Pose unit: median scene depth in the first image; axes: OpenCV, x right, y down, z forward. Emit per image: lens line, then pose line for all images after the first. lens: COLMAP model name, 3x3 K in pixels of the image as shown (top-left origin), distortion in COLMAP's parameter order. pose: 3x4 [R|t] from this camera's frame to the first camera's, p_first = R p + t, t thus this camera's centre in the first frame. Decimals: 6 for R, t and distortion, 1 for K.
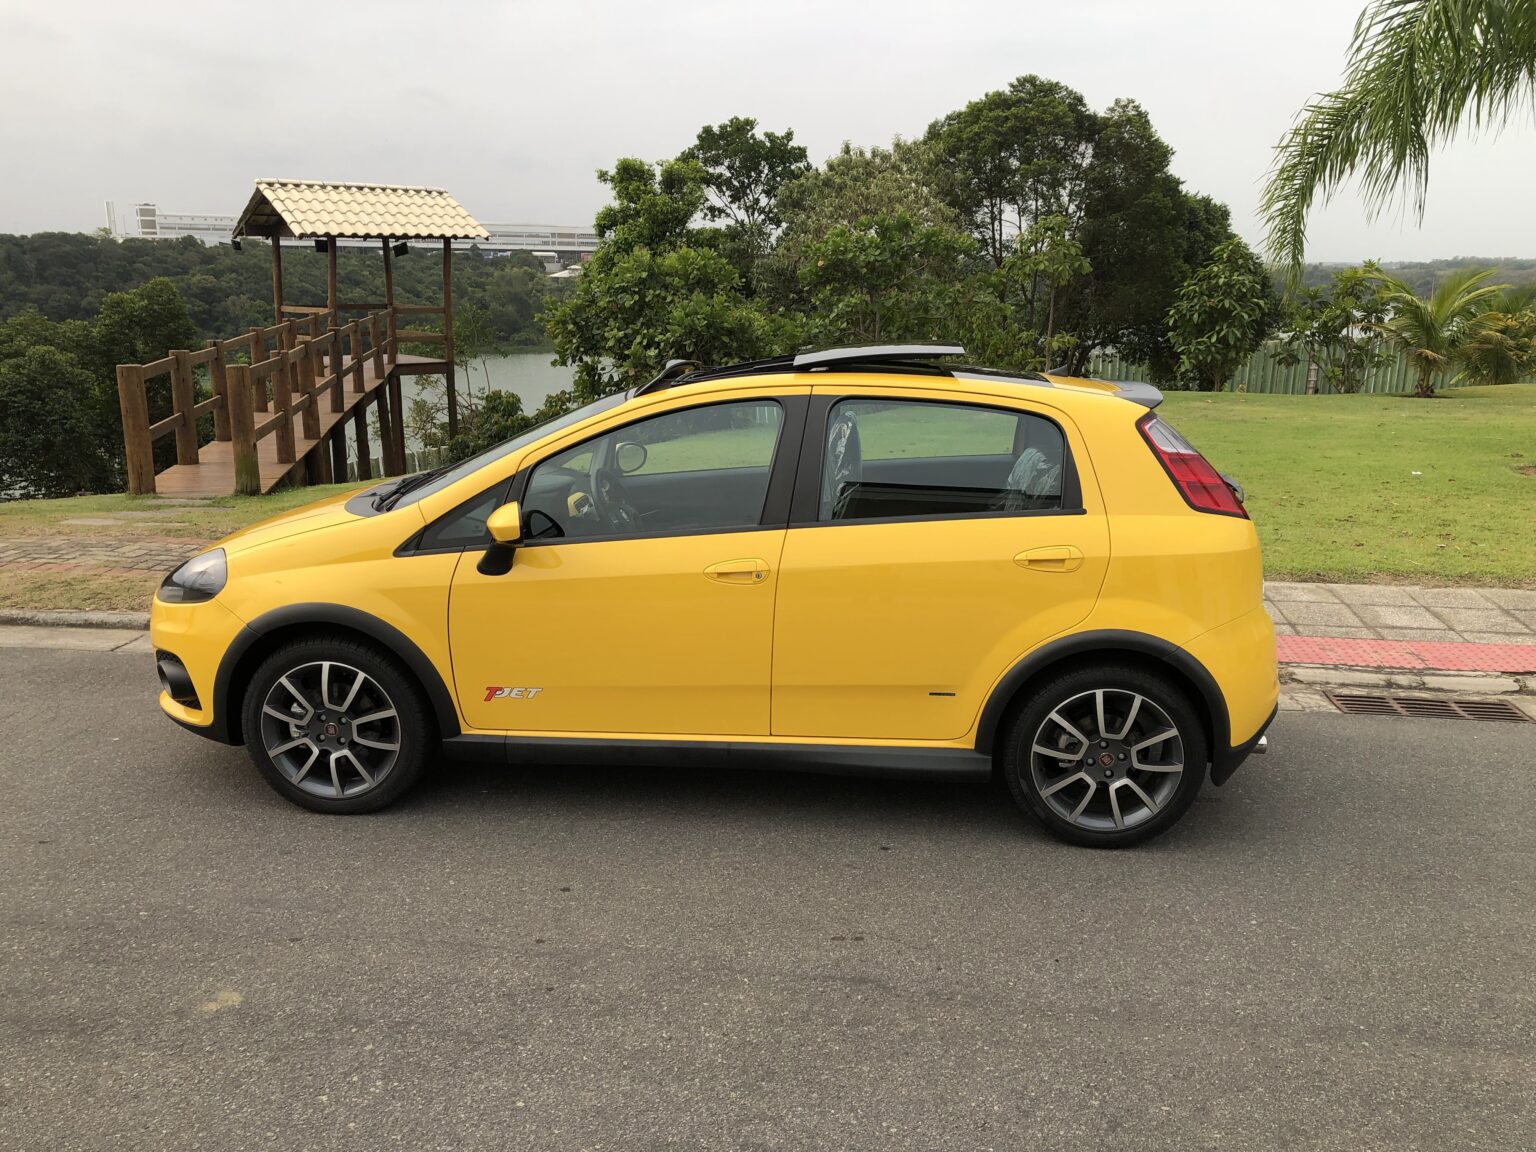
lens RADIAL K [[1262.4, 0, 768.0], [0, 1262.4, 576.0], [0, 0, 1]] dist [0.010377, -0.002040]
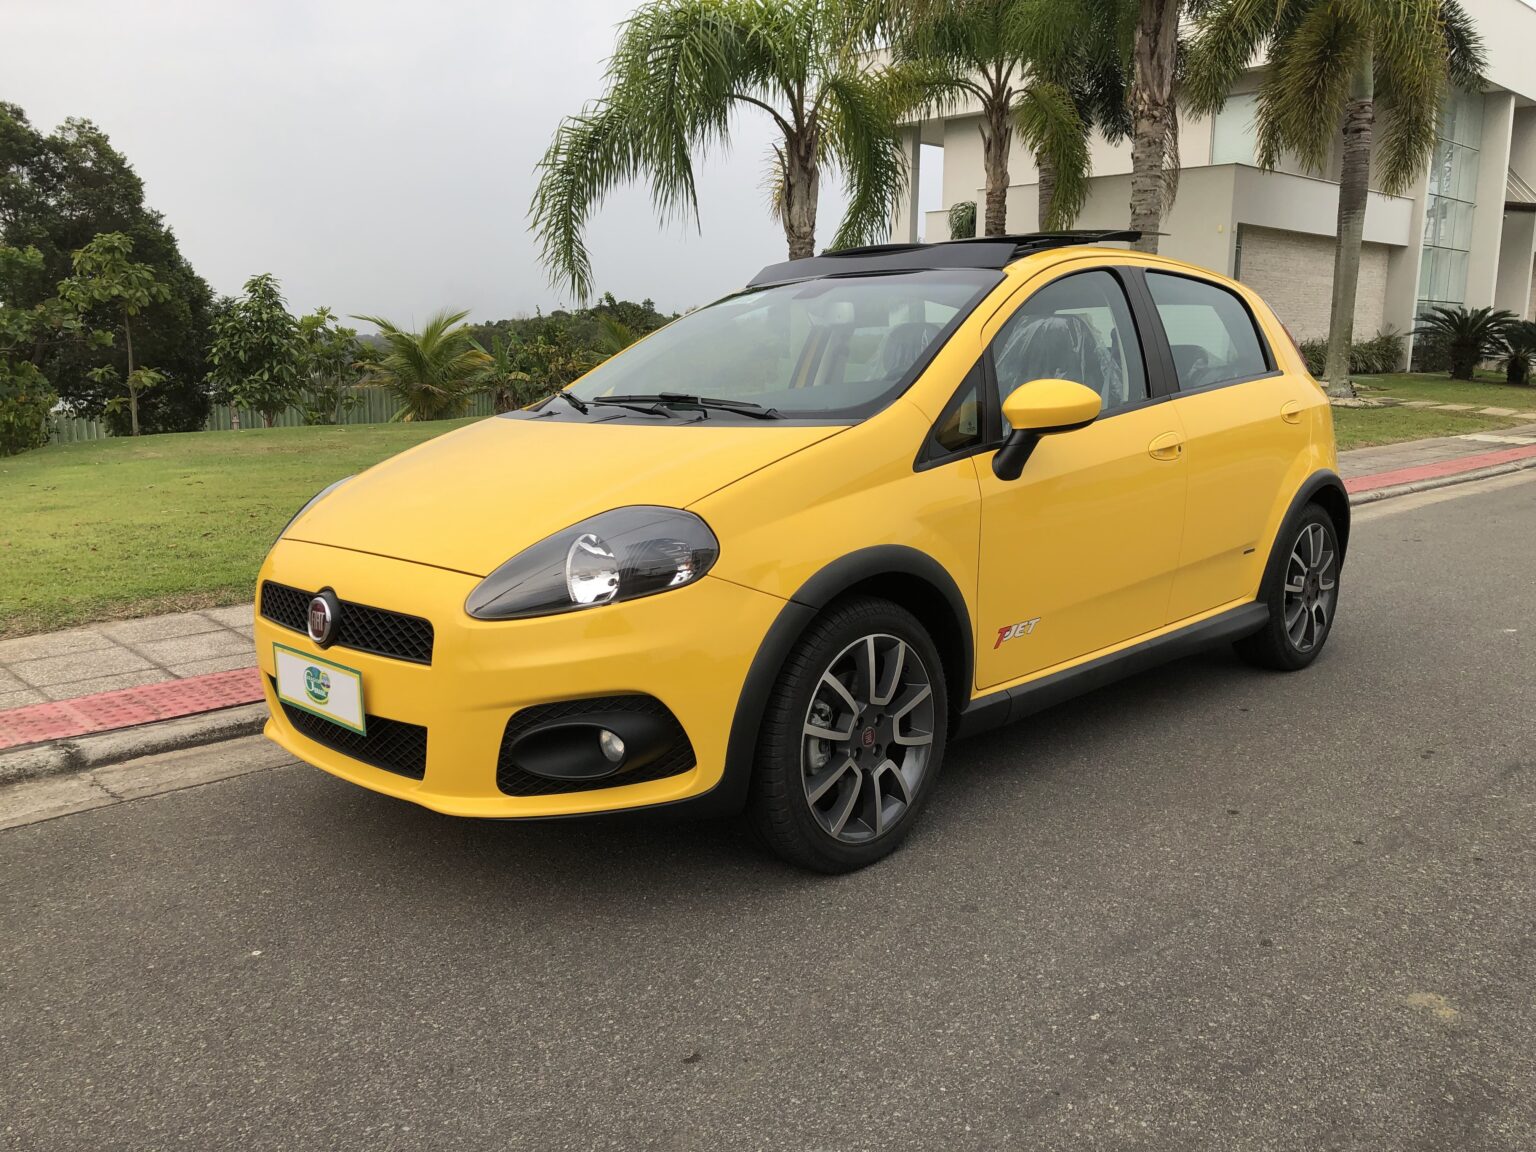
lens RADIAL K [[1262.3, 0, 760.5], [0, 1262.3, 585.0], [0, 0, 1]] dist [0.006739, 0.012012]
pose [[0.635884, -0.151419, 0.756785, -0.517060], [0.186696, 0.981622, 0.039535, 0.002119], [-0.748863, 0.116149, 0.652467, 0.347363]]
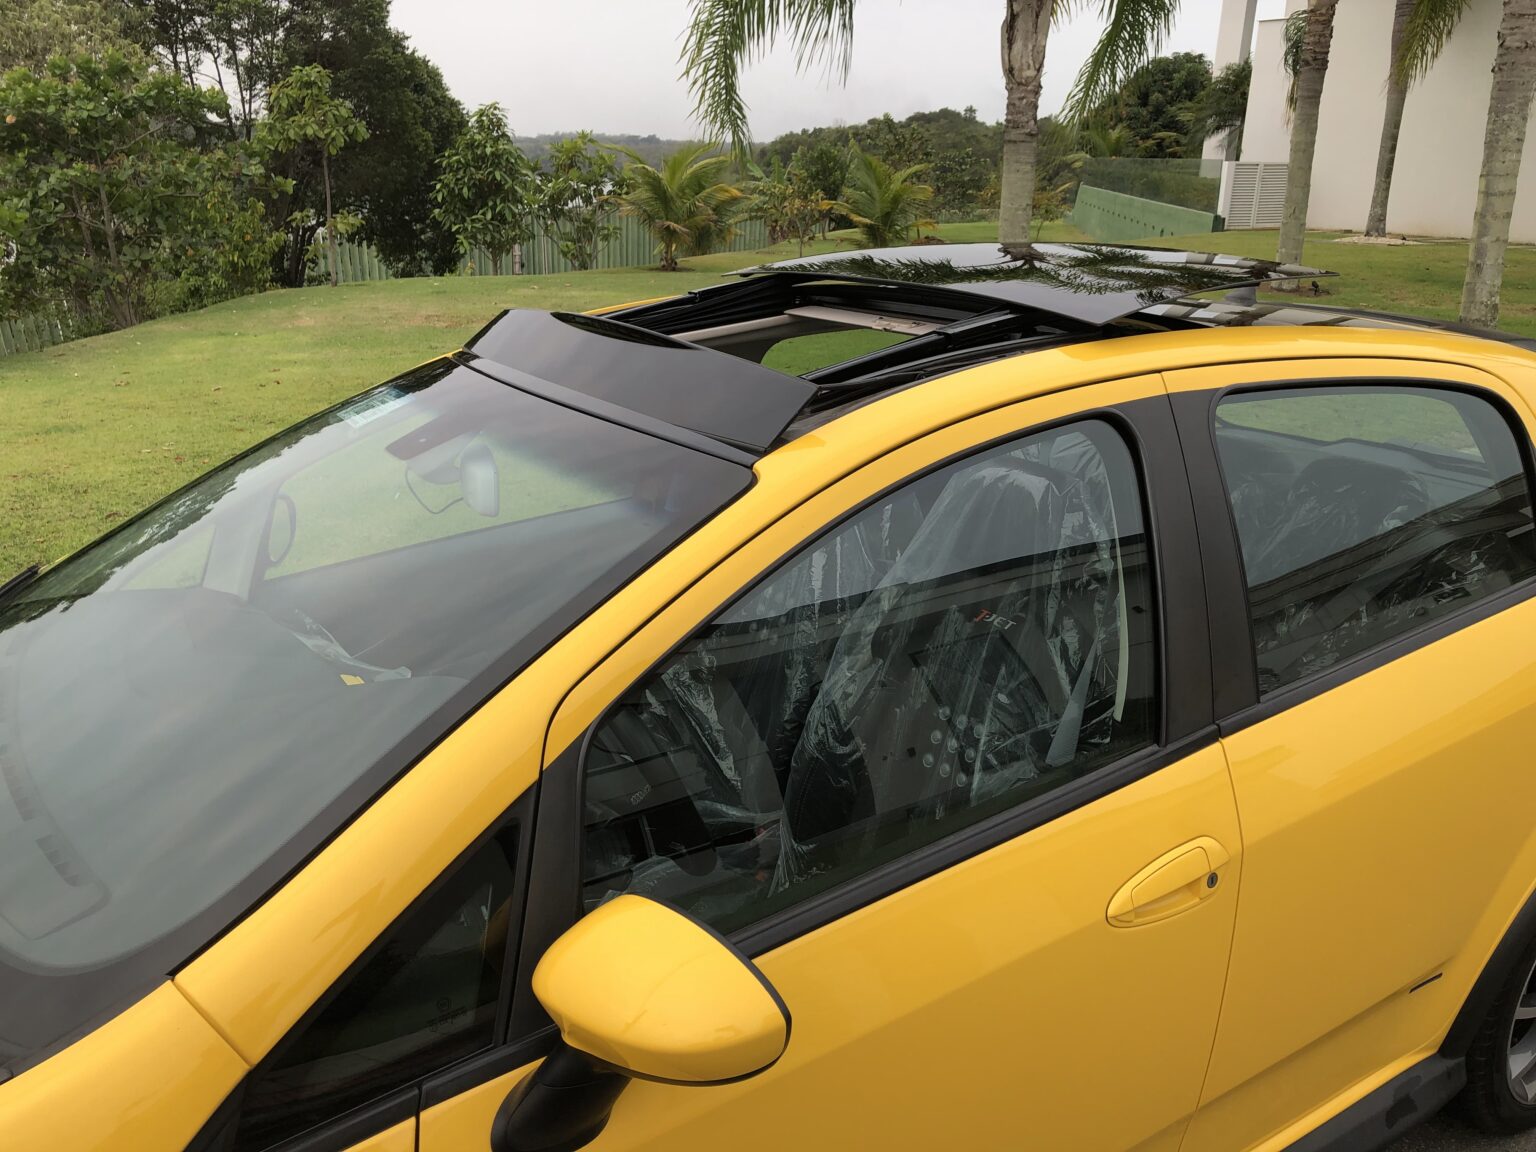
lens RADIAL K [[1267.6, 0, 755.1], [0, 1267.6, 571.2], [0, 0, 1]] dist [0.007375, 0.006059]
pose [[0.806175, -0.182226, 0.562917, -0.180990], [0.131626, 0.982786, 0.129639, -0.090556], [-0.576850, -0.030418, 0.816283, 0.420150]]
